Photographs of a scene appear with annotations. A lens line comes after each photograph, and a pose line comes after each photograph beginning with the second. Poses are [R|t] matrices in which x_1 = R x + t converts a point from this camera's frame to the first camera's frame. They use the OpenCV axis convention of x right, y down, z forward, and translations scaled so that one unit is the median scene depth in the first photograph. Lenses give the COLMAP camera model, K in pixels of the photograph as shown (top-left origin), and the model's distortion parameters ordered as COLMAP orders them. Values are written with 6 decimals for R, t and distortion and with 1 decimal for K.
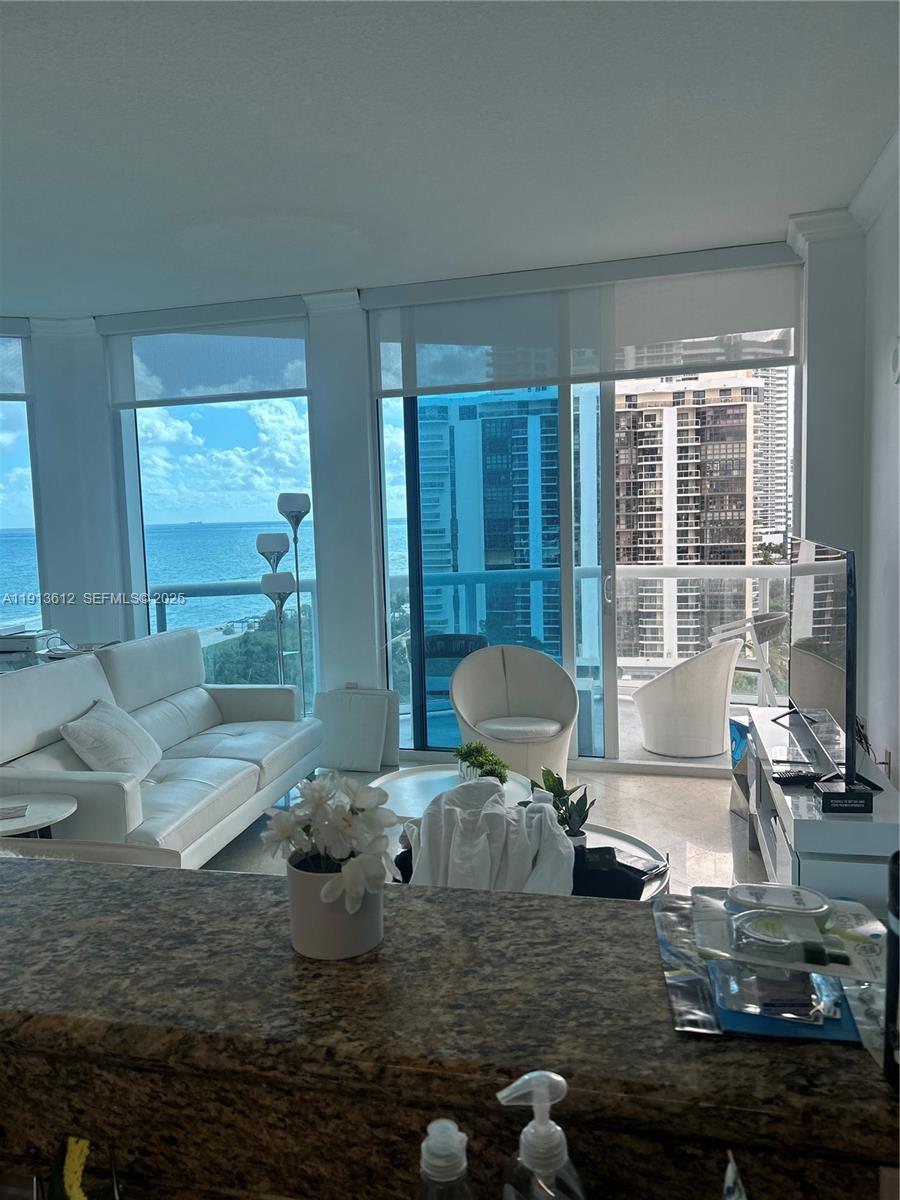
lens RADIAL K [[891.5, 0, 450.0], [0, 891.5, 600.0], [0, 0, 1]] dist [0.050550, -0.127306]
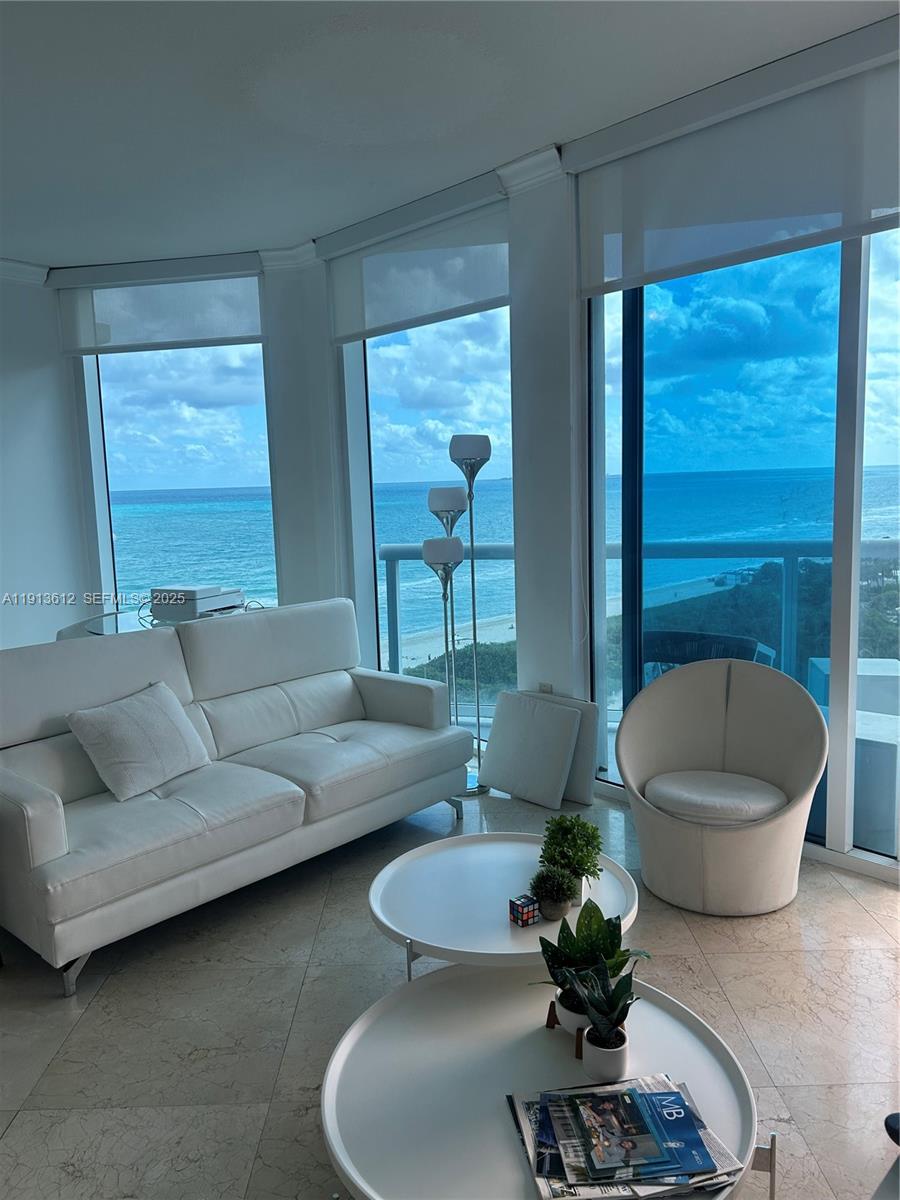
lens RADIAL K [[891.5, 0, 450.0], [0, 891.5, 600.0], [0, 0, 1]] dist [0.050550, -0.127306]
pose [[0.852743, 0.071307, -0.517440, 0.211558], [-0.041721, 0.996771, 0.068605, -0.028326], [0.520662, -0.036914, 0.852965, 0.315034]]
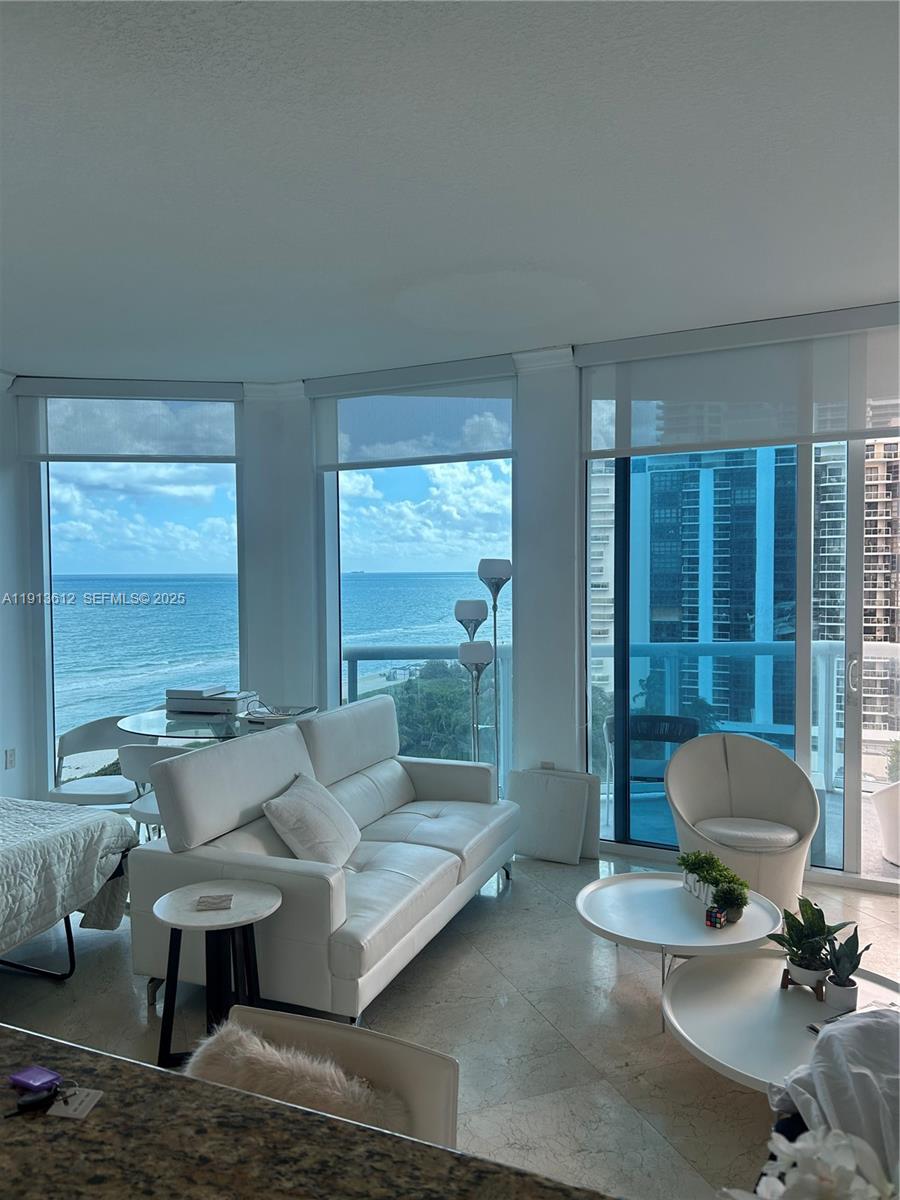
lens RADIAL K [[892.4, 0, 433.0], [0, 892.4, 601.8], [0, 0, 1]] dist [0.002817, -0.003934]
pose [[0.980016, 0.029372, -0.196738, -0.051591], [-0.040268, 0.997855, -0.051614, -0.021583], [0.194800, 0.058505, 0.979097, 0.060510]]
